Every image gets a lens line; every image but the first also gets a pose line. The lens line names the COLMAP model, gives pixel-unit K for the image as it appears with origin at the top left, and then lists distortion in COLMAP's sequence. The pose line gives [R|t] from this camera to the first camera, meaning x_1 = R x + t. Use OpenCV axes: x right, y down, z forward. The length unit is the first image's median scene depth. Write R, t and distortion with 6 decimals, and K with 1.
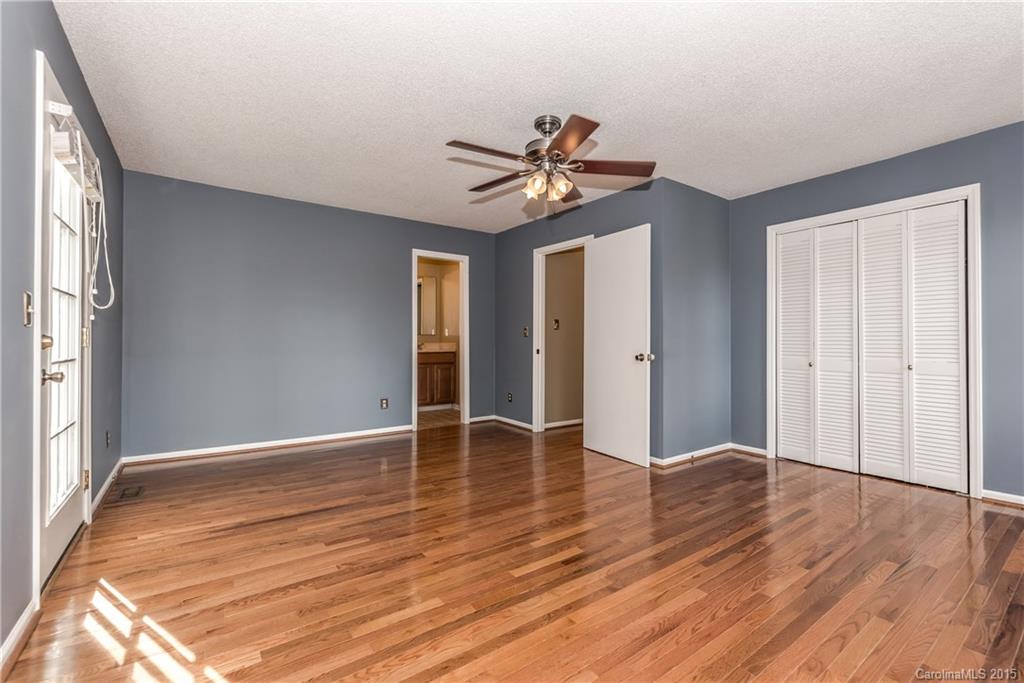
lens RADIAL K [[446.7, 0, 515.9], [0, 446.7, 341.8], [0, 0, 1]] dist [0.003182, -0.001607]
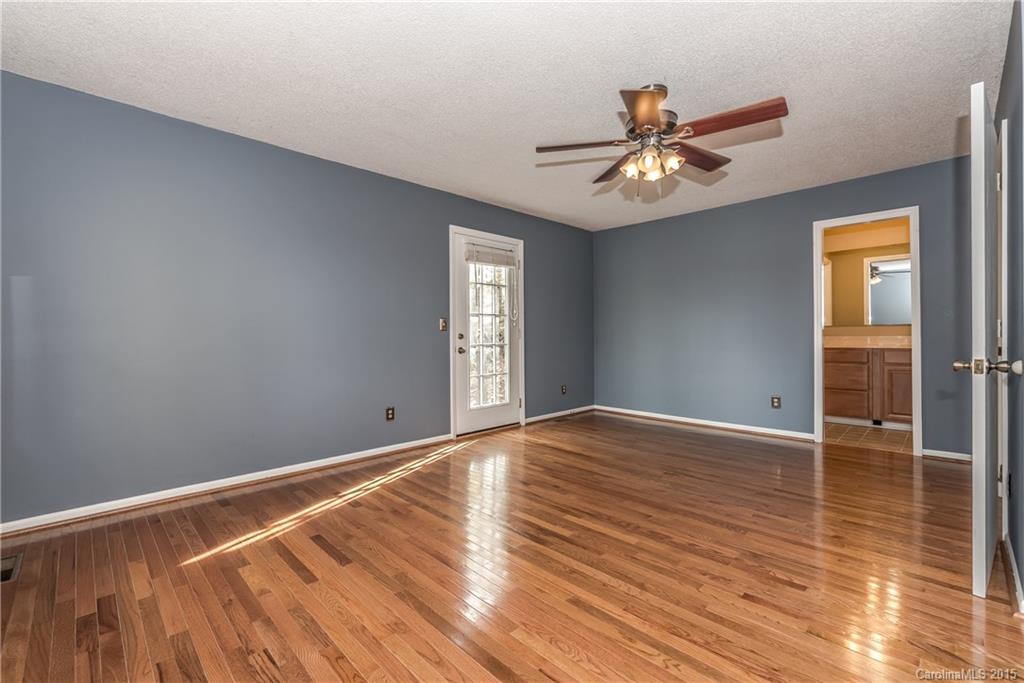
lens RADIAL K [[446.7, 0, 504.5], [0, 446.7, 337.9], [0, 0, 1]] dist [0.003182, -0.001607]
pose [[0.139742, 0.005233, -0.990174, 0.935071], [-0.000658, 0.999986, 0.005192, 0.004839], [0.990188, -0.000074, 0.139744, 0.580394]]
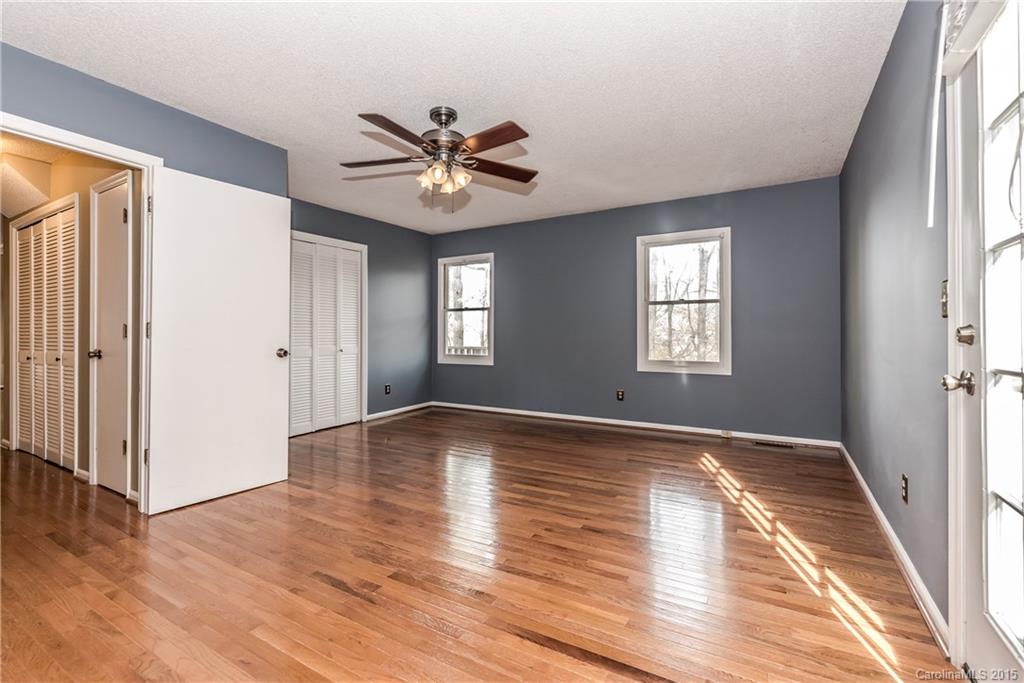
lens RADIAL K [[446.7, 0, 514.2], [0, 446.7, 336.7], [0, 0, 1]] dist [0.003182, -0.001607]
pose [[-0.401320, -0.007125, 0.915910, -0.920242], [-0.001996, 0.999974, 0.006905, -0.002403], [-0.915936, 0.000943, -0.401324, 1.276835]]
